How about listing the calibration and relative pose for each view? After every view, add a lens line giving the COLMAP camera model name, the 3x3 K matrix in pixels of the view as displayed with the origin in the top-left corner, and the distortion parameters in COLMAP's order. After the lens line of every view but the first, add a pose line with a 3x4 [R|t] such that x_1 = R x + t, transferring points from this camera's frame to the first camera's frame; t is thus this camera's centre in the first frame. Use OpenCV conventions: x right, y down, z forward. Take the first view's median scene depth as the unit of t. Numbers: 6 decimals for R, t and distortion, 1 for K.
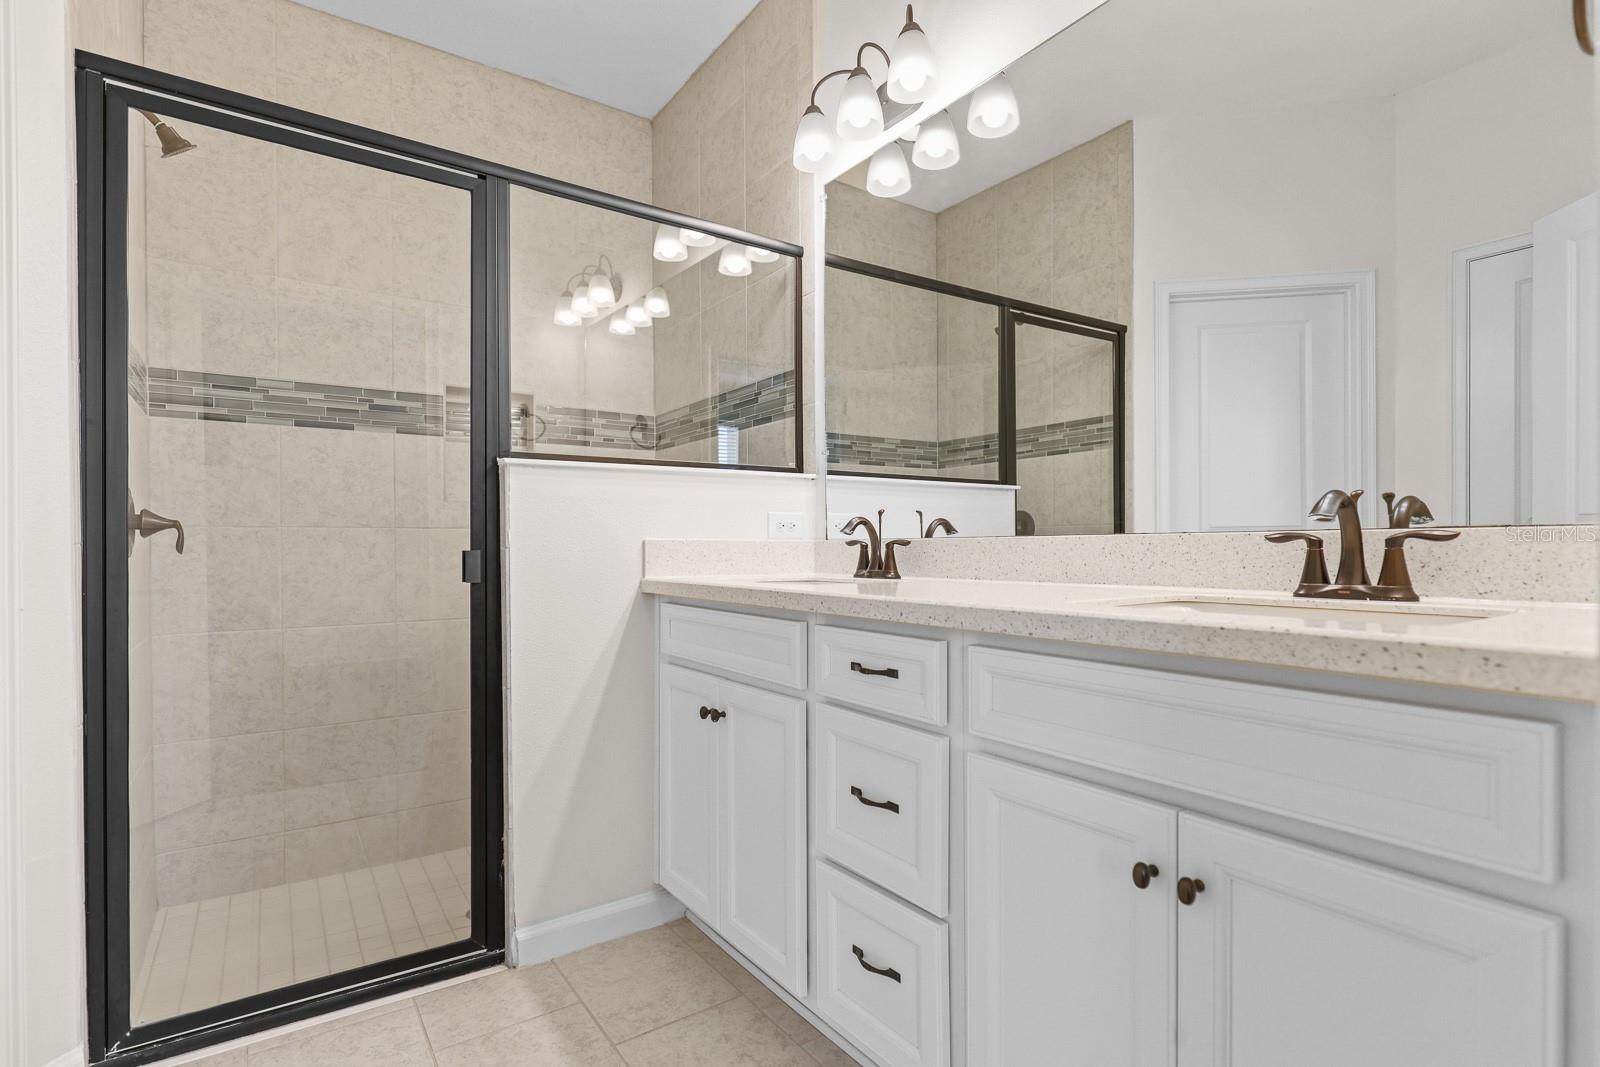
lens RADIAL K [[807.6, 0, 803.2], [0, 807.6, 535.2], [0, 0, 1]] dist [-0.000166, 0.000131]
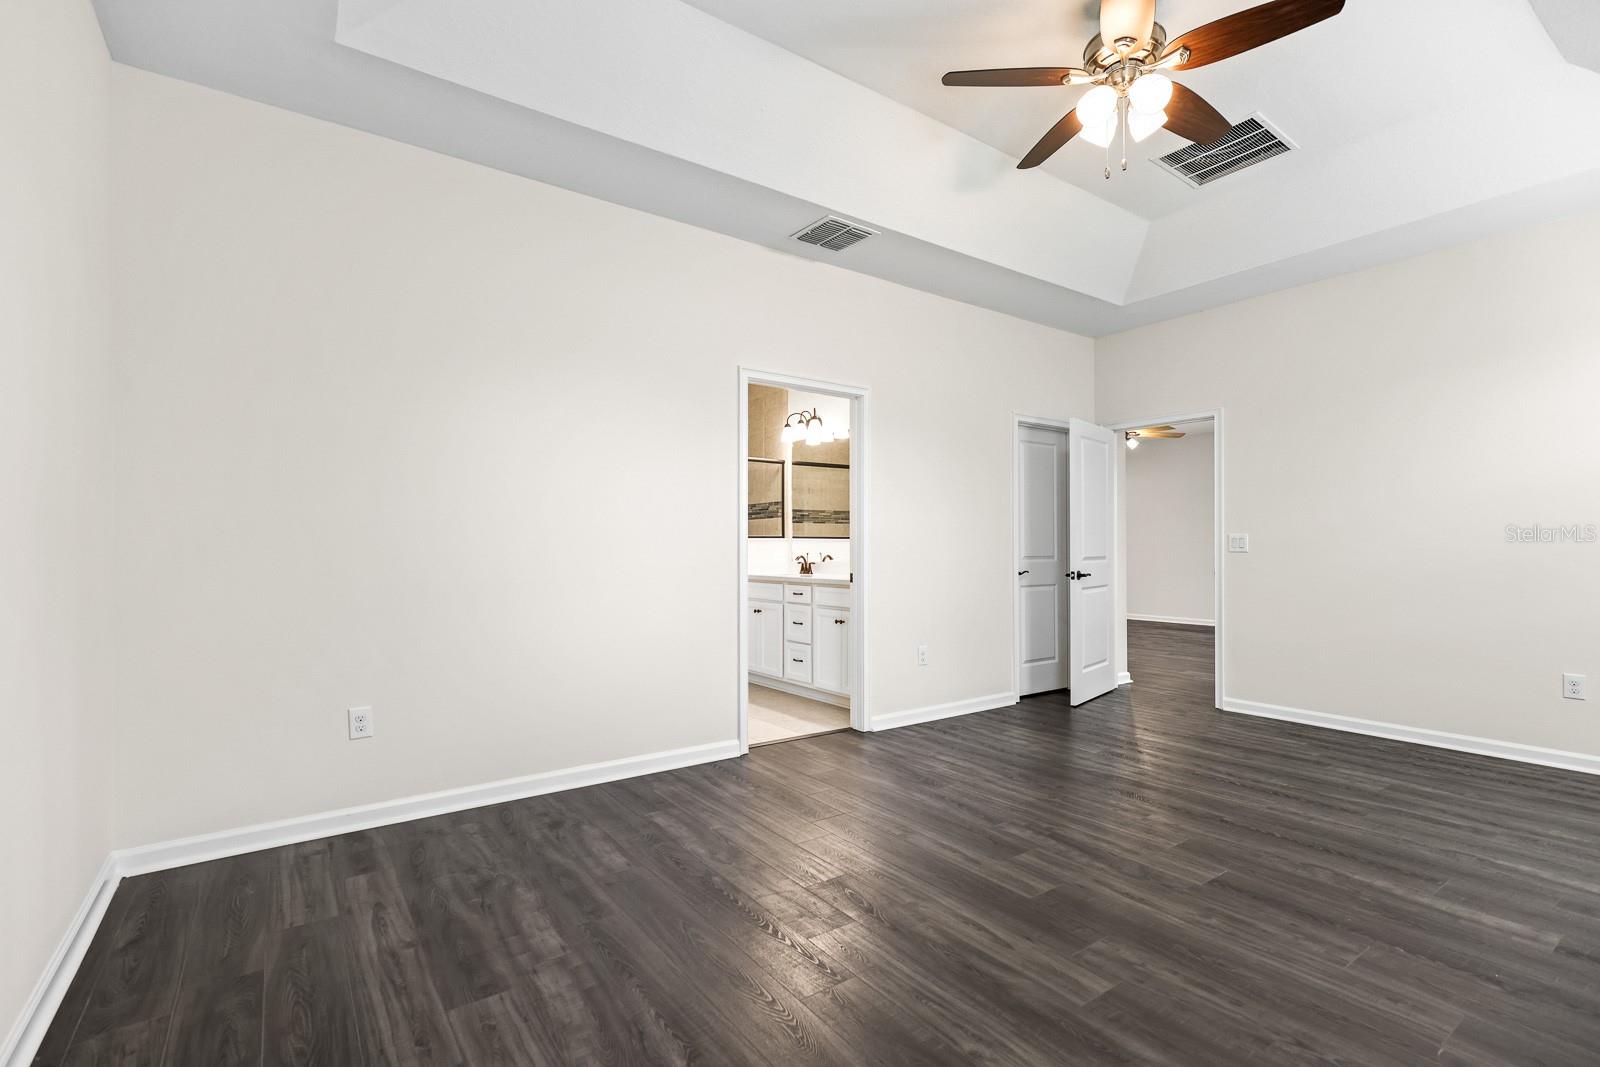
lens RADIAL K [[749.1, 0, 799.9], [0, 749.1, 535.7], [0, 0, 1]] dist [0.007313, 0.000931]
pose [[0.999991, 0.002452, 0.003458, 0.053648], [-0.002425, 0.999966, -0.007911, -0.074839], [-0.003477, 0.007902, 0.999963, -1.989713]]
